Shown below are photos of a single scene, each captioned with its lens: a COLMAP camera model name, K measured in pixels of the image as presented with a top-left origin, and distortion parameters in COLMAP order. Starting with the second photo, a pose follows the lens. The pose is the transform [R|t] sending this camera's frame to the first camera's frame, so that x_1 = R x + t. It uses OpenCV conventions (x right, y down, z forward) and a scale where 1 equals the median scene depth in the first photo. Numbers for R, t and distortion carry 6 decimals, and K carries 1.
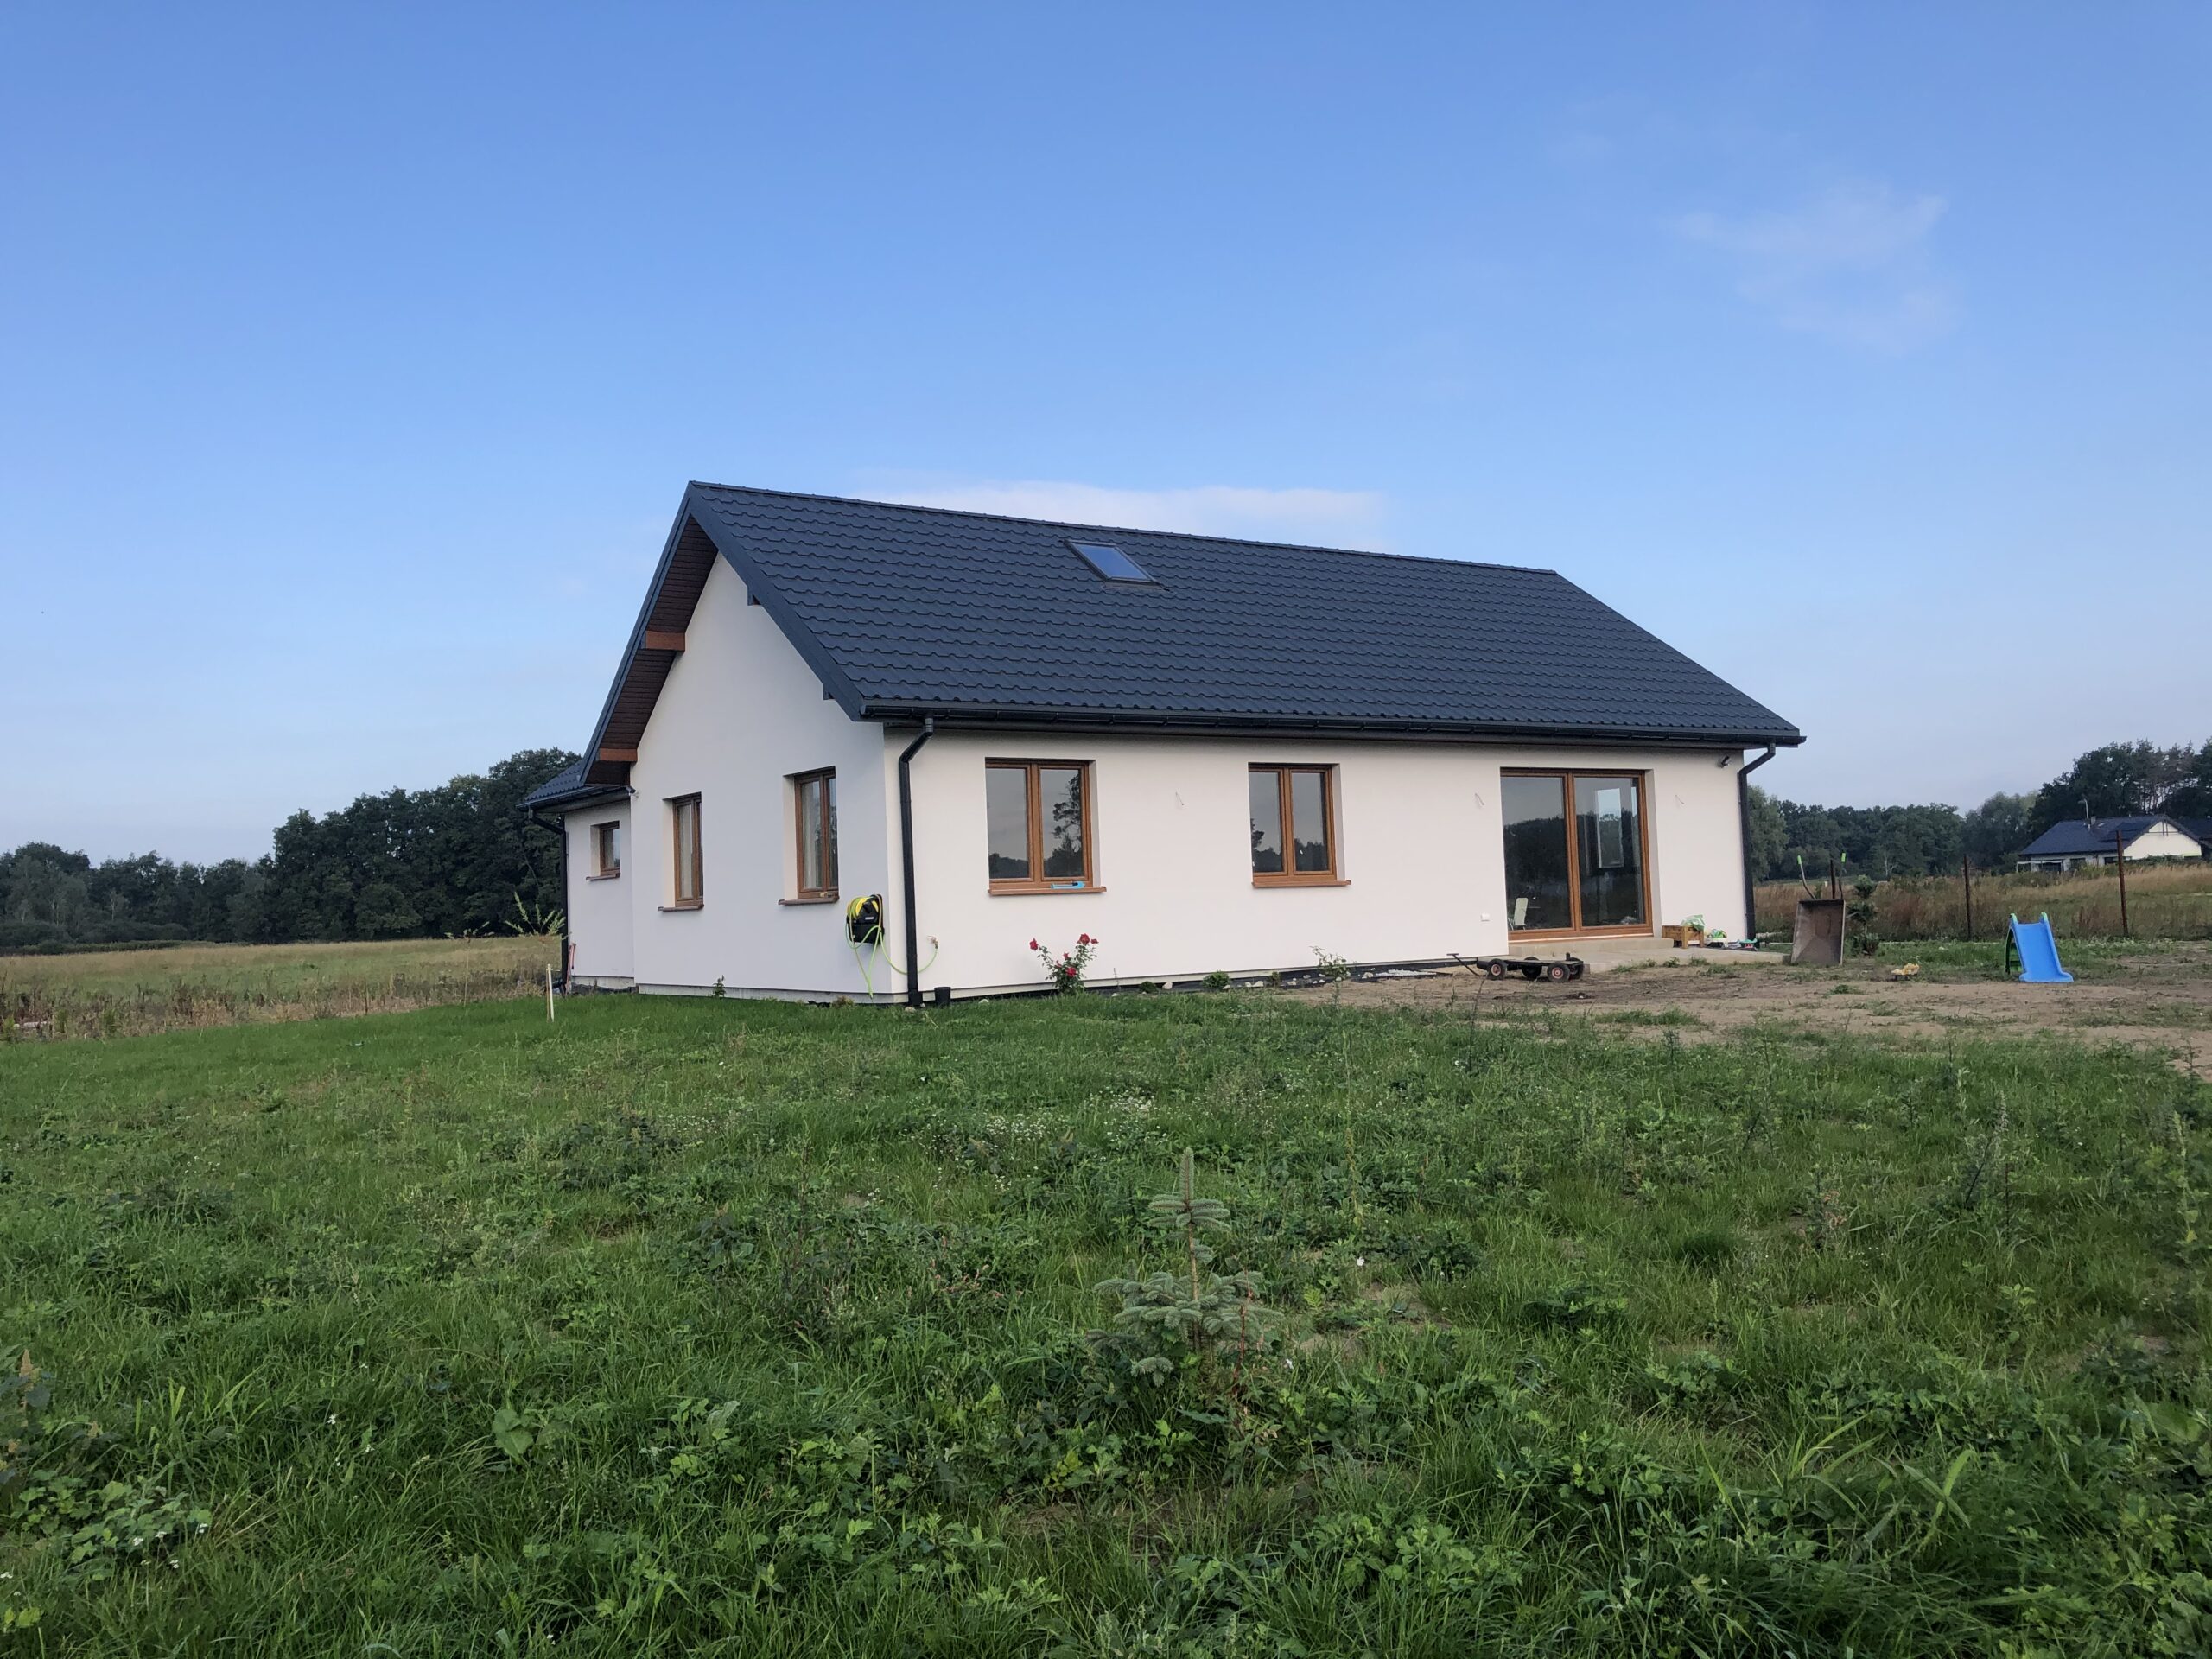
lens RADIAL K [[1772.7, 0, 1106.0], [0, 1772.7, 829.5], [0, 0, 1]] dist [0.046489, -0.005954]
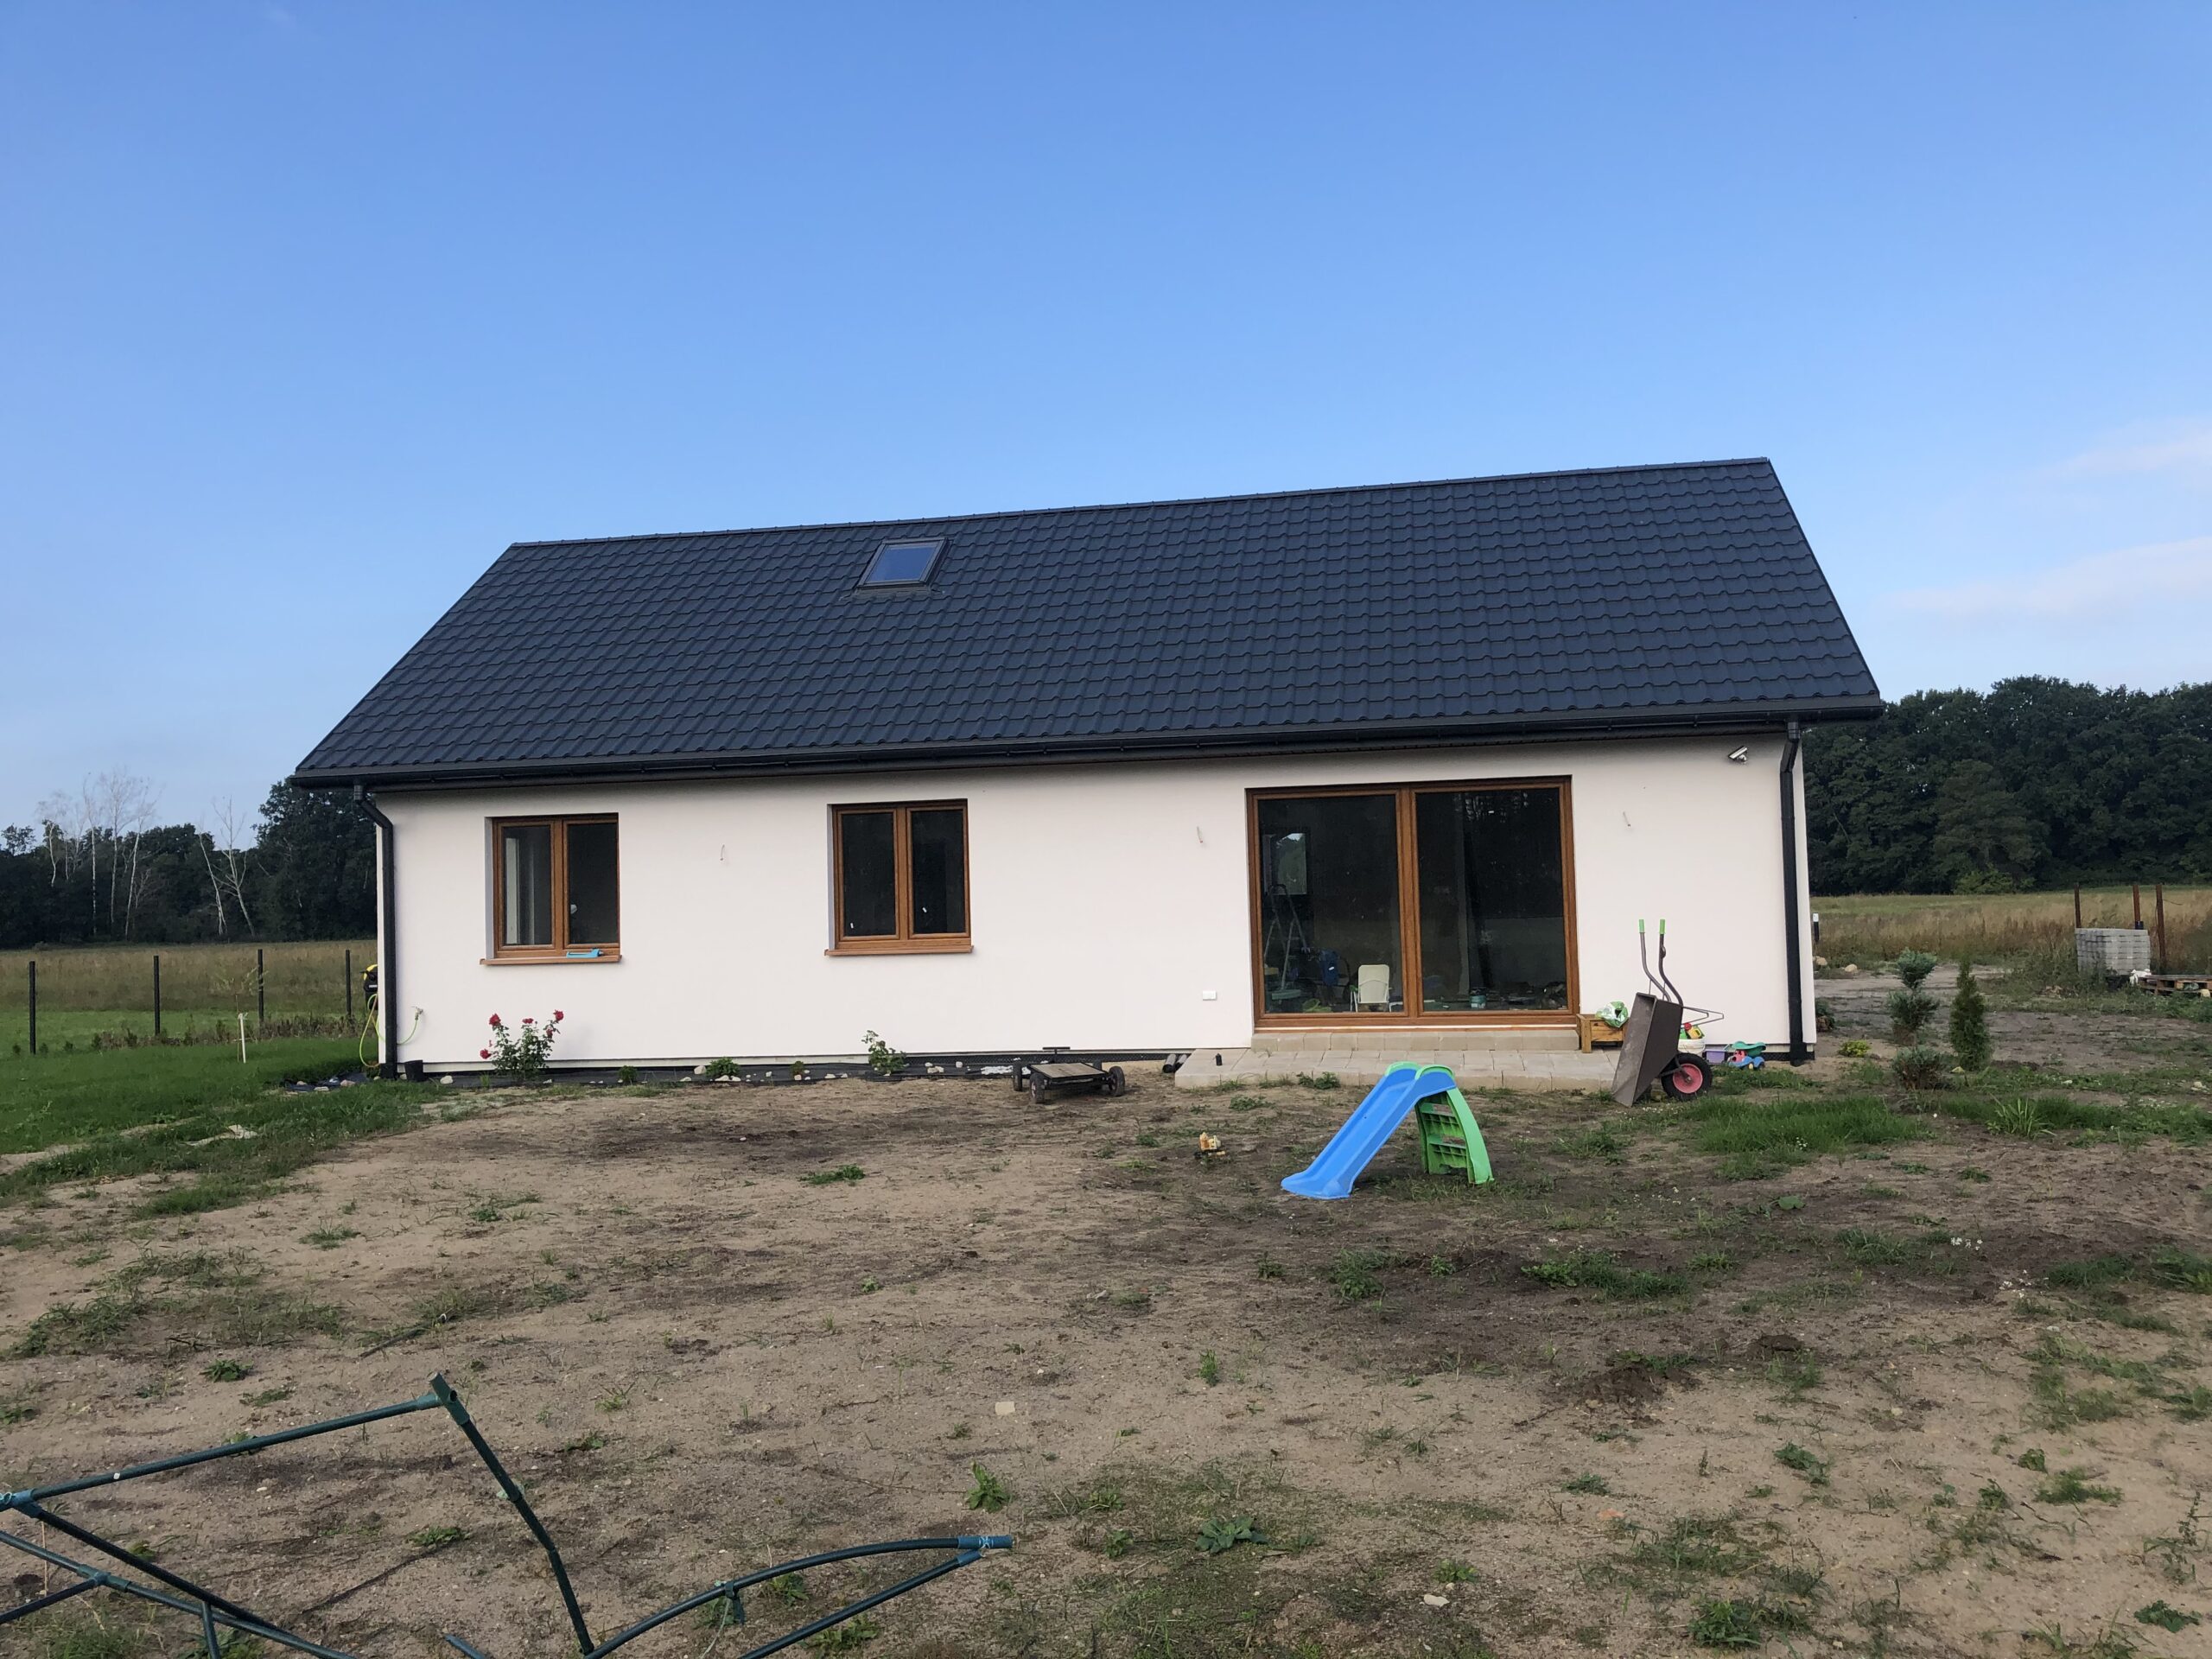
lens RADIAL K [[1772.7, 0, 1106.0], [0, 1772.7, 829.5], [0, 0, 1]] dist [0.046489, -0.005954]
pose [[0.746877, -0.032404, -0.664172, 0.705107], [0.026510, 0.999469, -0.018952, -0.006954], [0.664433, -0.003452, 0.747340, 0.443697]]
